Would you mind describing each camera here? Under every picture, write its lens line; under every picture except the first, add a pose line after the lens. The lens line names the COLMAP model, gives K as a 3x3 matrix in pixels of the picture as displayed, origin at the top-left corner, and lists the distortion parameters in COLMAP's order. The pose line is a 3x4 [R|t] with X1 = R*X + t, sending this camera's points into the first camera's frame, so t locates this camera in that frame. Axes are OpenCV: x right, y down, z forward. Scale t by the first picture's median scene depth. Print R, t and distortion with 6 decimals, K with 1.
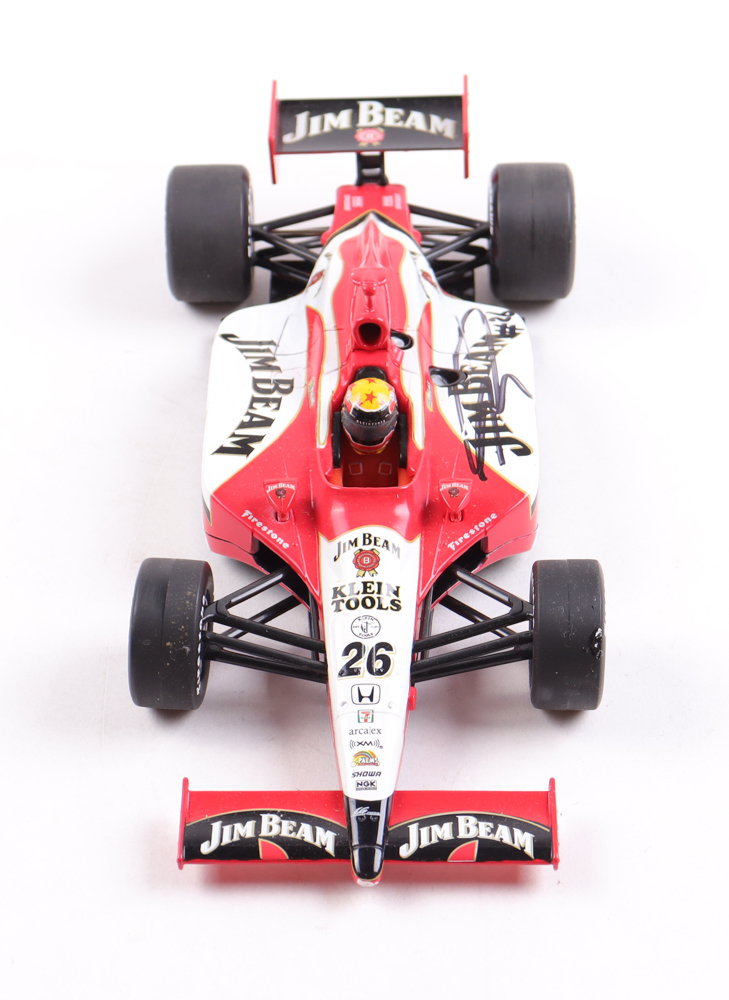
lens RADIAL K [[2678.7, 0, 367.9], [0, 2678.7, 500.0], [0, 0, 1]] dist [0.052933, 0.000000]
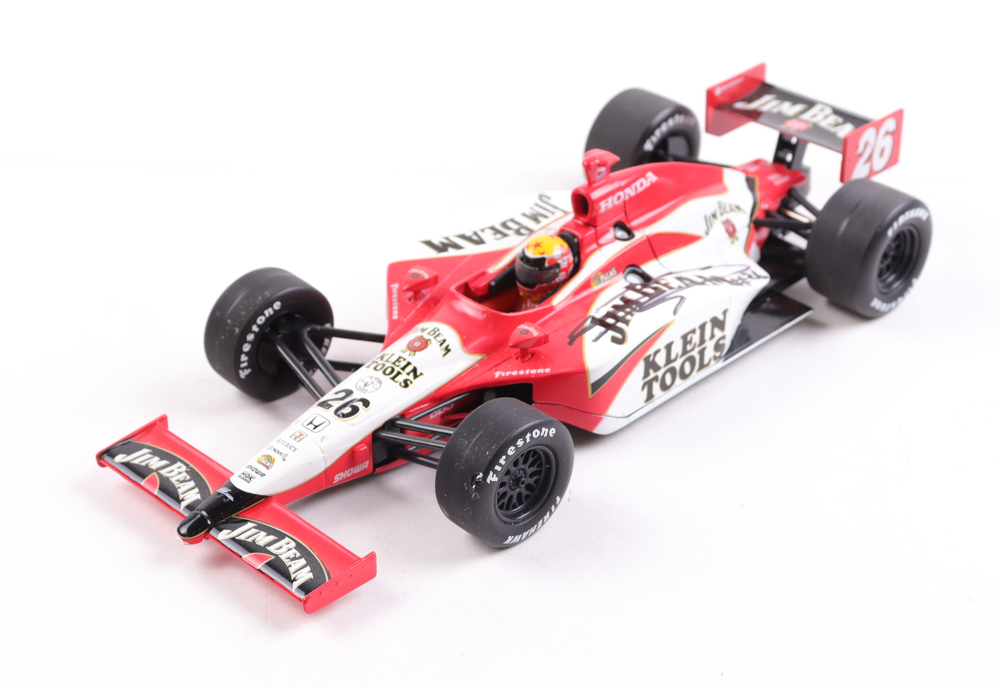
lens RADIAL K [[1960.8, 0, 493.5], [0, 1960.8, 343.0], [0, 0, 1]] dist [0.028771, 0.000000]
pose [[0.715693, 0.384913, -0.582774, 0.474643], [-0.477135, 0.878813, -0.005518, 0.010833], [0.510025, 0.282011, 0.812616, 0.327992]]
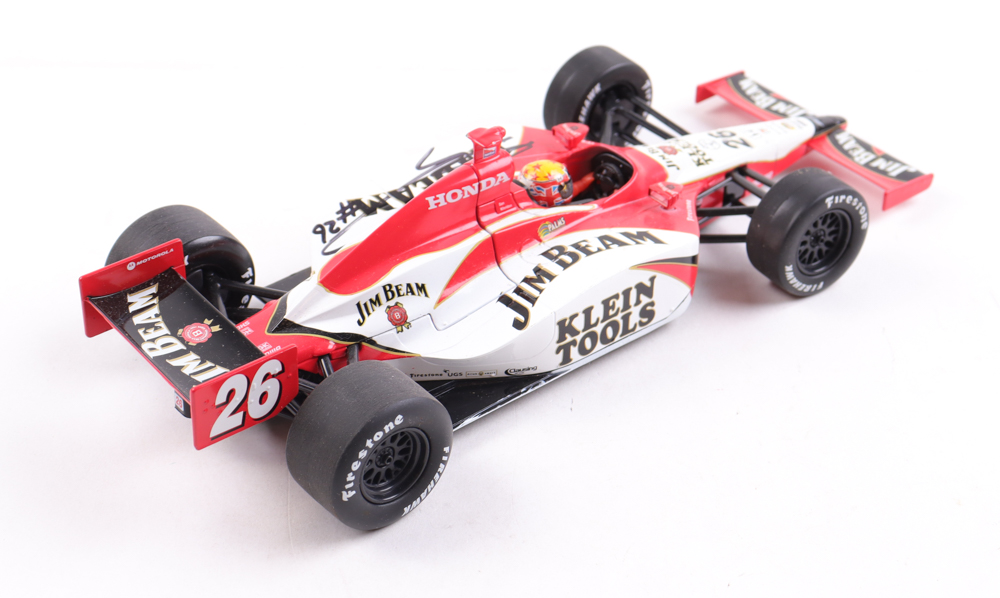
lens RADIAL K [[1932.4, 0, 493.2], [0, 1932.4, 297.9], [0, 0, 1]] dist [0.045020, 0.000000]
pose [[-0.638434, -0.448534, 0.625475, -0.519809], [0.511668, 0.359744, 0.780244, -0.667625], [-0.574977, 0.818170, -0.000172, 1.044554]]
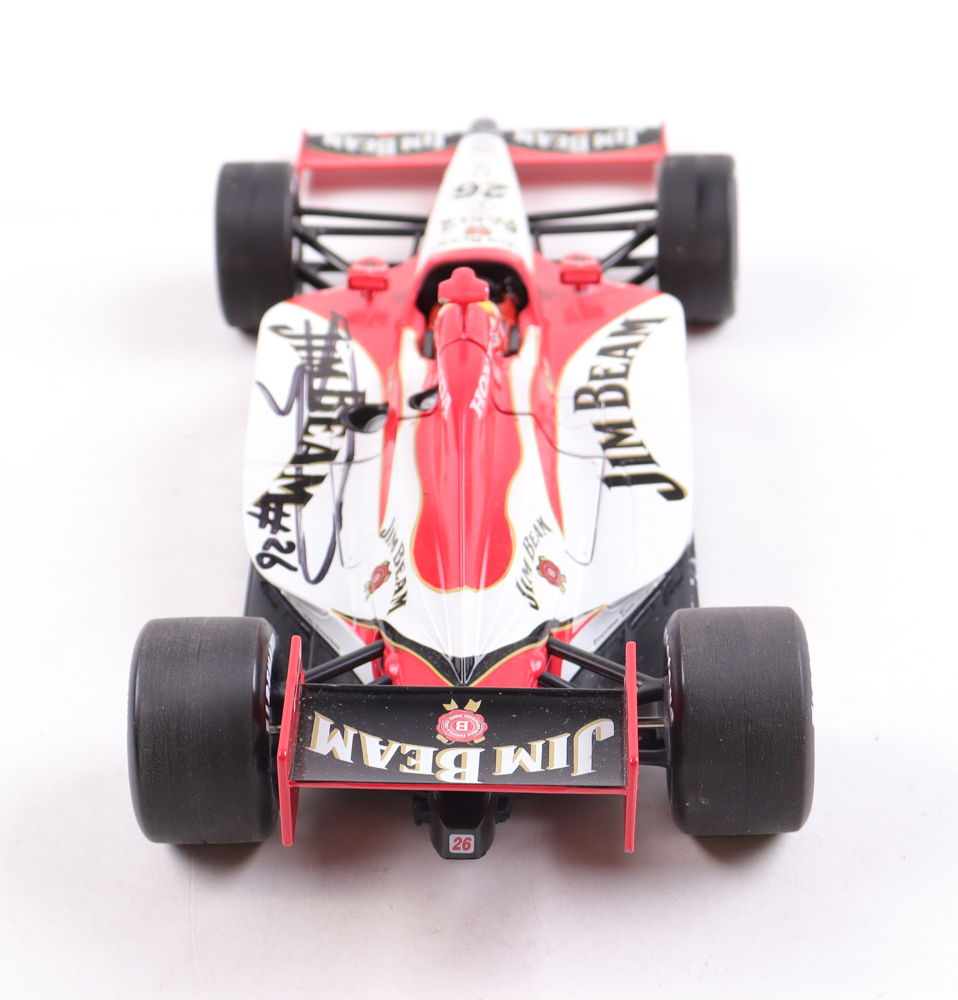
lens RADIAL K [[2974.7, 0, 480.8], [0, 2974.7, 500.4], [0, 0, 1]] dist [-0.082364, 0.000000]
pose [[-0.998746, 0.035174, 0.035628, -0.030915], [0.041875, 0.196826, 0.979544, -0.855885], [0.027442, 0.979807, -0.198052, 1.207093]]
